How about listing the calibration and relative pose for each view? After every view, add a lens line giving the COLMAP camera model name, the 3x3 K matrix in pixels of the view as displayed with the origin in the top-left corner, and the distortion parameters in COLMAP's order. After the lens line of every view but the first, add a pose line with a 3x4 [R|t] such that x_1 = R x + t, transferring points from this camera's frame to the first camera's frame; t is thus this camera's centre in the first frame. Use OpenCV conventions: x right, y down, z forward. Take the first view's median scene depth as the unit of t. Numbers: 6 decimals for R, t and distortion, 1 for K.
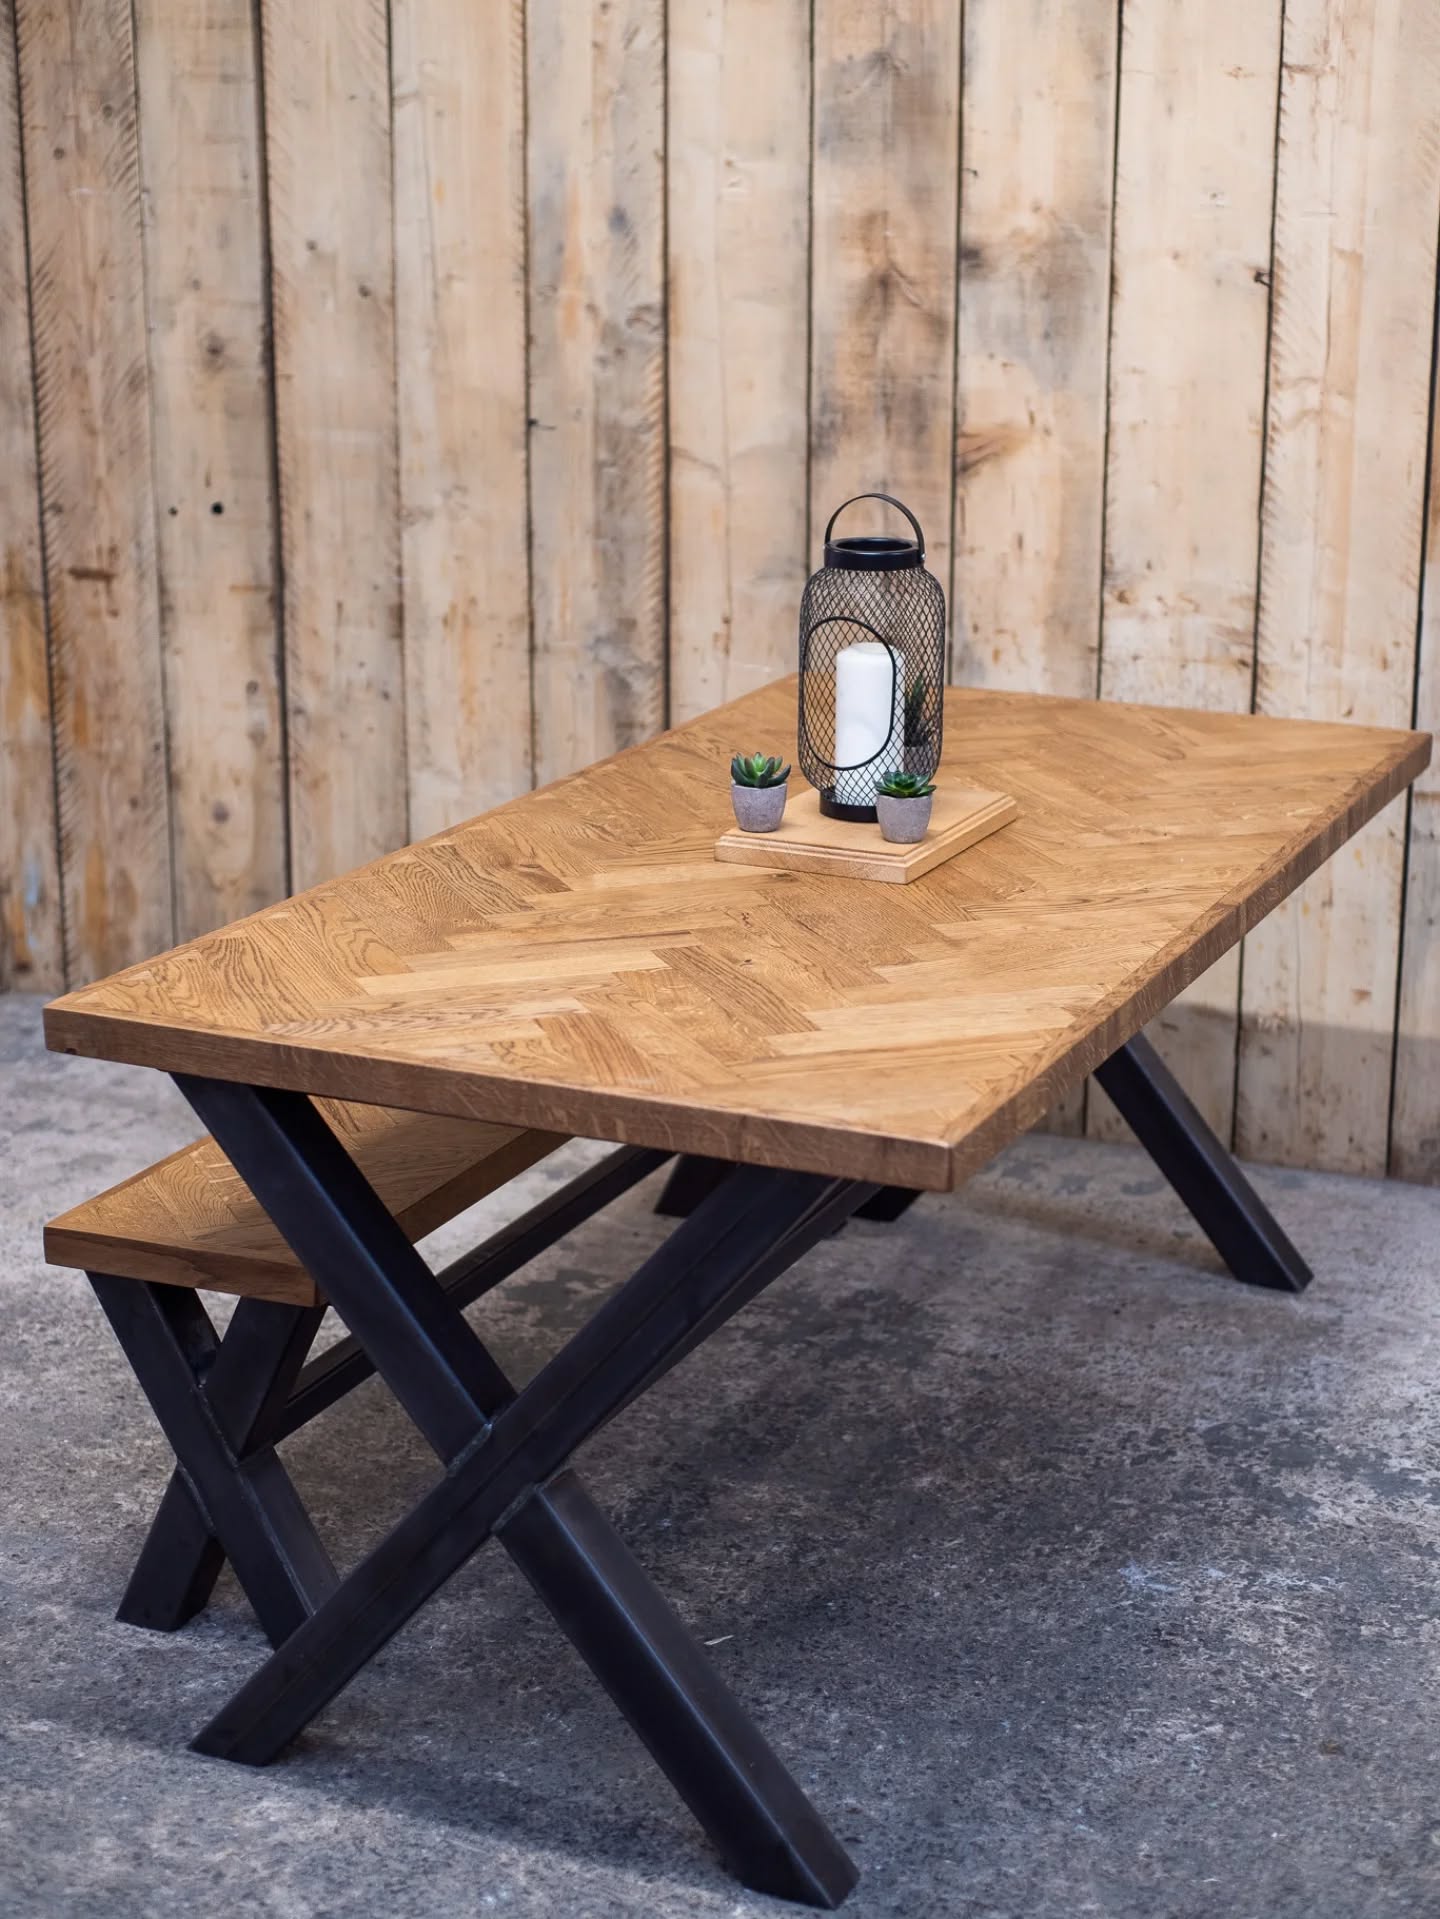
lens RADIAL K [[3391.8, 0, 683.3], [0, 3391.8, 944.3], [0, 0, 1]] dist [-0.010259, 0.000000]
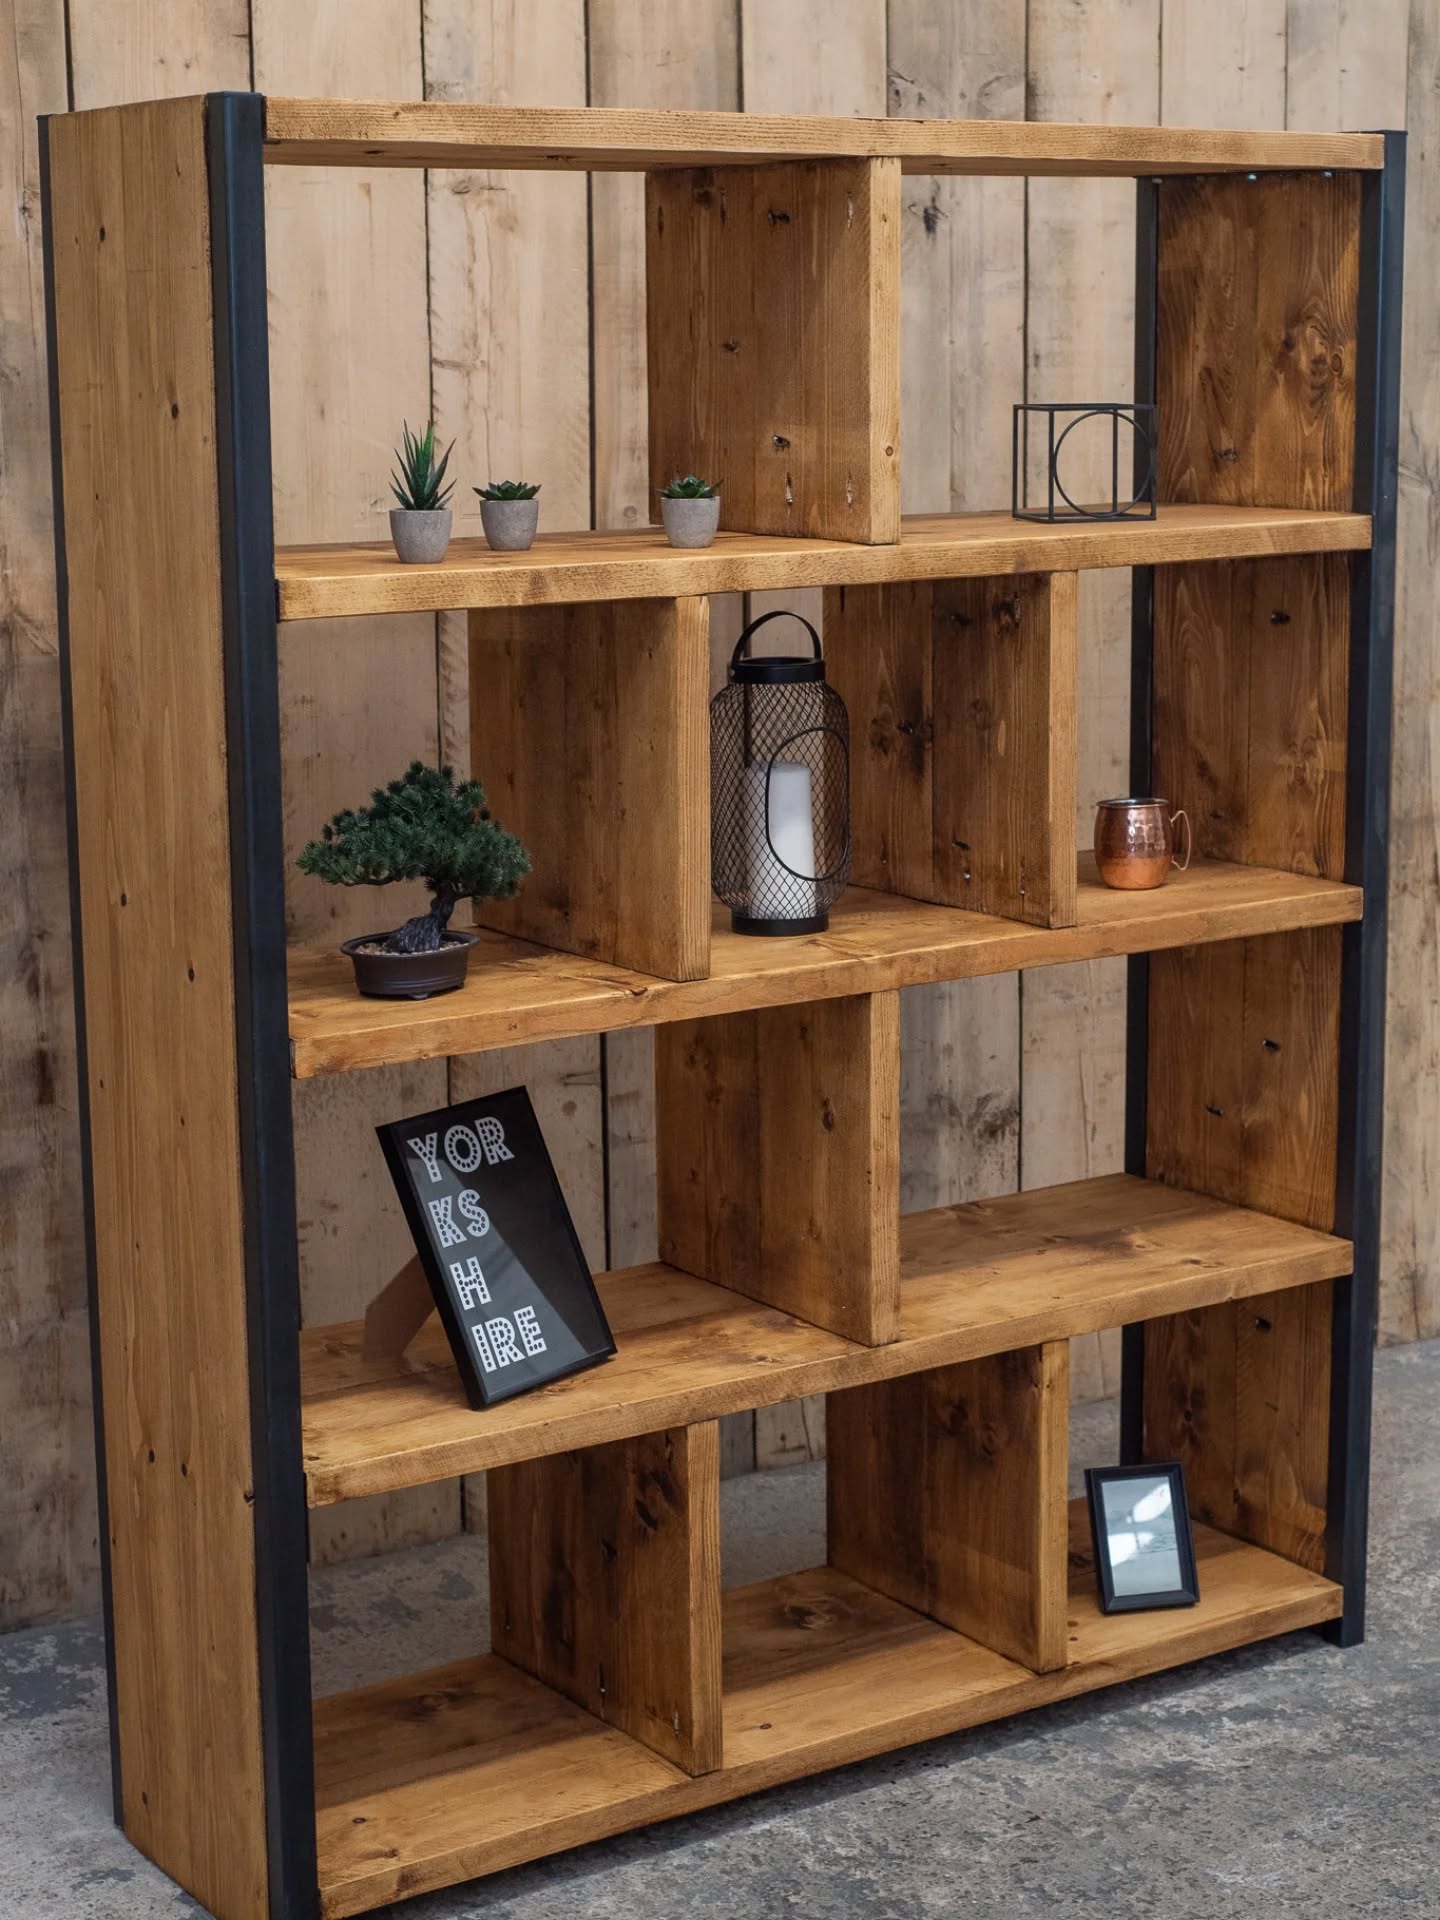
lens RADIAL K [[3393.6, 0, 798.6], [0, 3393.6, 963.5], [0, 0, 1]] dist [-0.010259, 0.000000]
pose [[0.569175, -0.158452, 0.806804, -0.516531], [0.234351, 0.971817, 0.025532, -0.092049], [-0.788111, 0.174543, 0.590268, 0.372486]]
